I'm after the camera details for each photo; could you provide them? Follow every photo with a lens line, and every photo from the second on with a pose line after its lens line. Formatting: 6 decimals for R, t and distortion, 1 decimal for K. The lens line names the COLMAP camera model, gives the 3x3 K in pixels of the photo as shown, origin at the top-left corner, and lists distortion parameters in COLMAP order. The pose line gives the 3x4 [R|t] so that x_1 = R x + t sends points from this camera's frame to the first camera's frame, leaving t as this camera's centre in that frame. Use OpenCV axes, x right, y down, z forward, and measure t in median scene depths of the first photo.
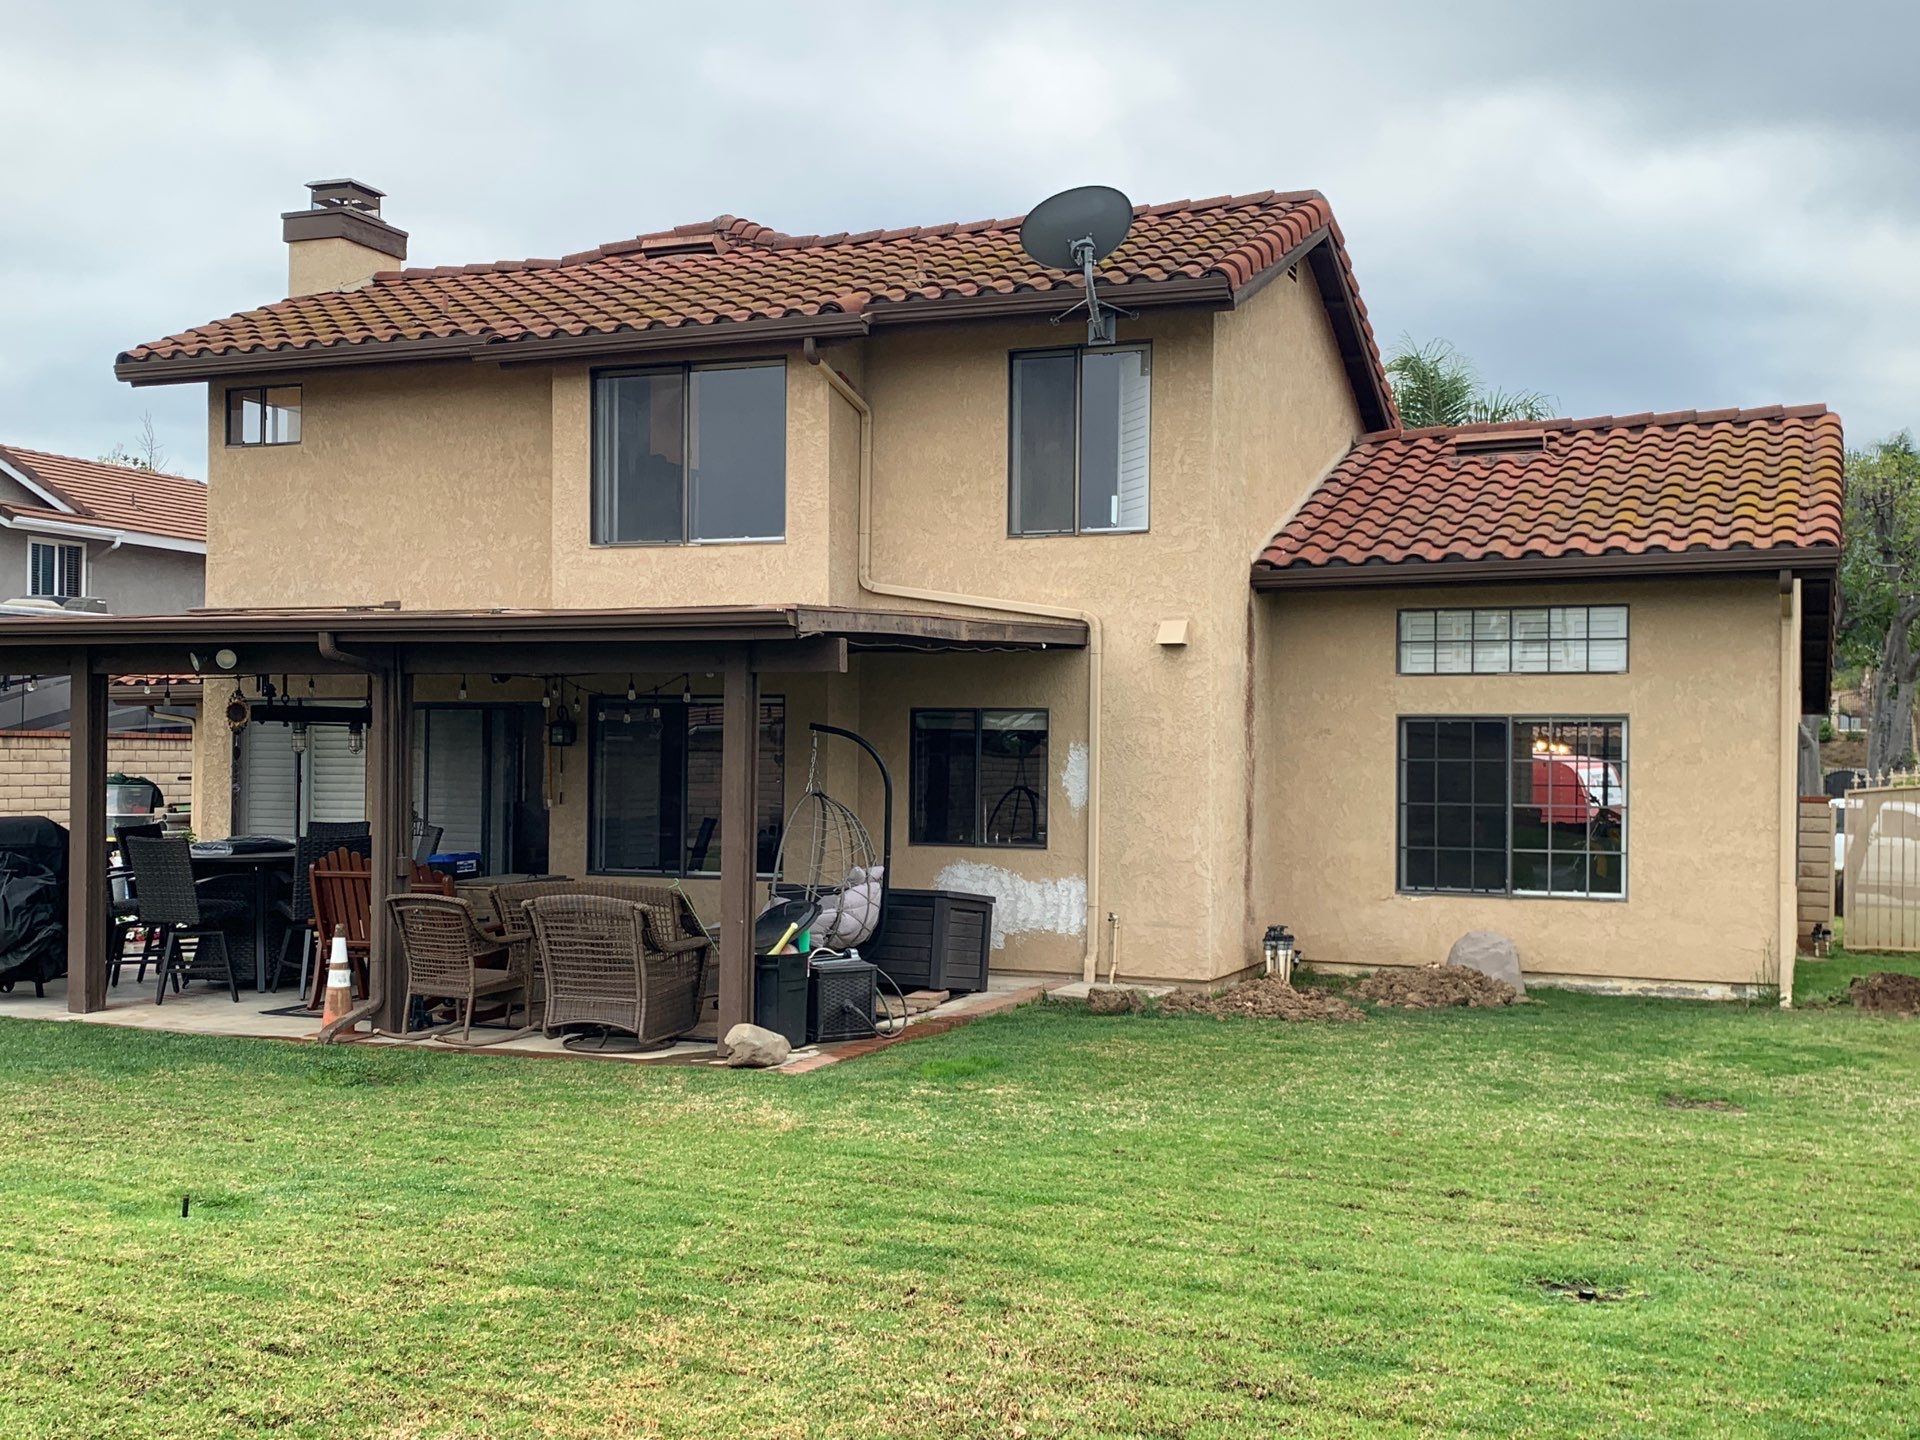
lens RADIAL K [[2068.0, 0, 953.4], [0, 2068.0, 759.2], [0, 0, 1]] dist [0.190120, -0.648998]
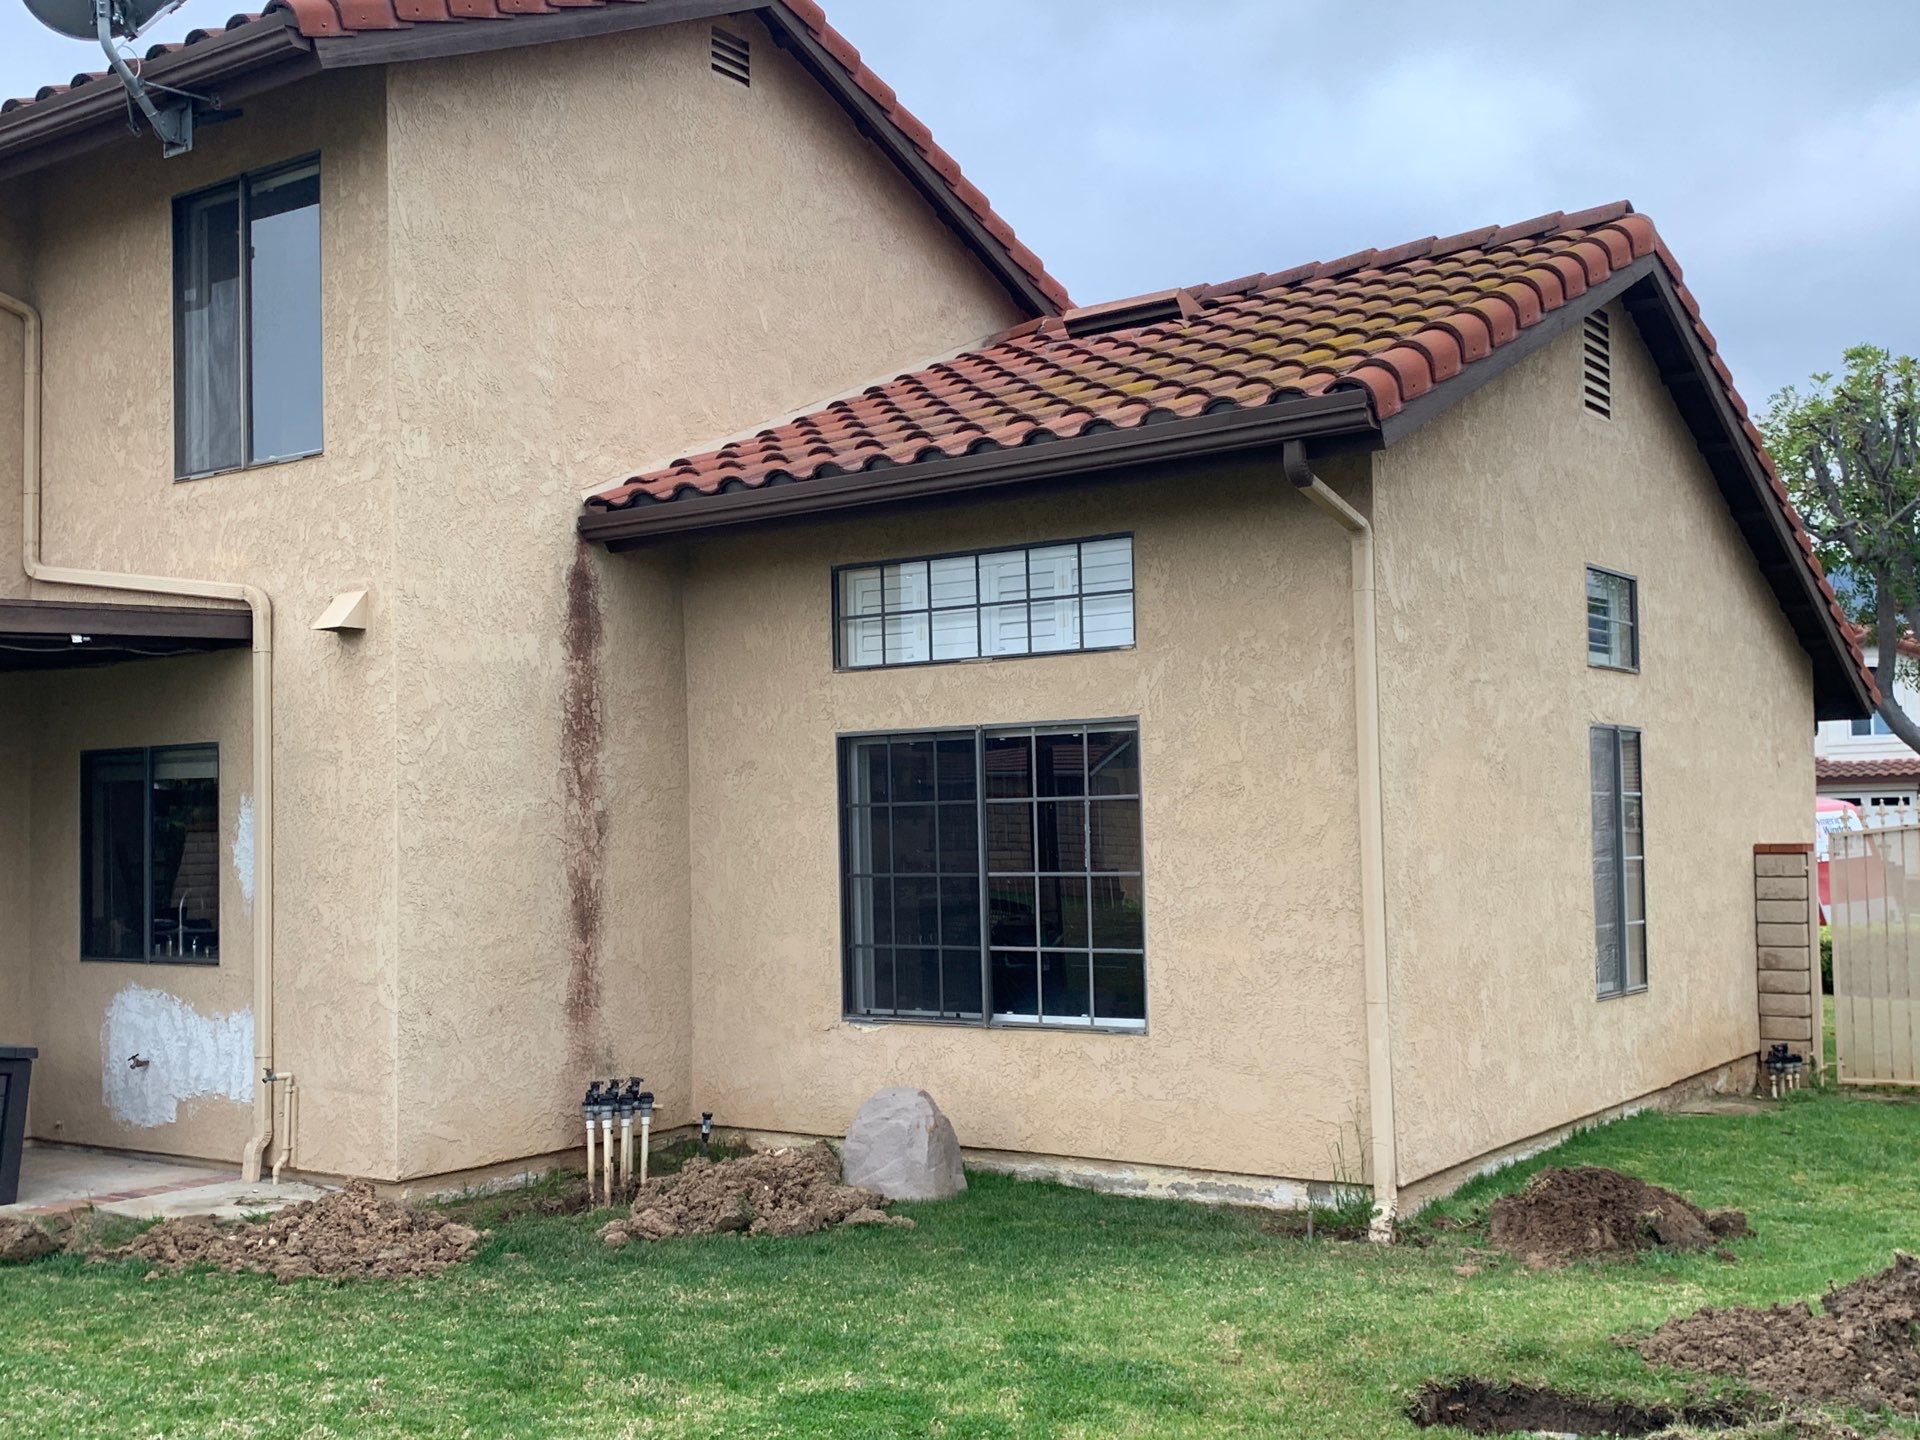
lens RADIAL K [[2068.0, 0, 953.4], [0, 2068.0, 759.2], [0, 0, 1]] dist [0.190120, -0.648998]
pose [[0.975212, -0.037121, -0.218136, 0.396802], [0.029593, 0.998852, -0.037677, 0.011055], [0.219284, 0.030288, 0.975191, 0.413850]]
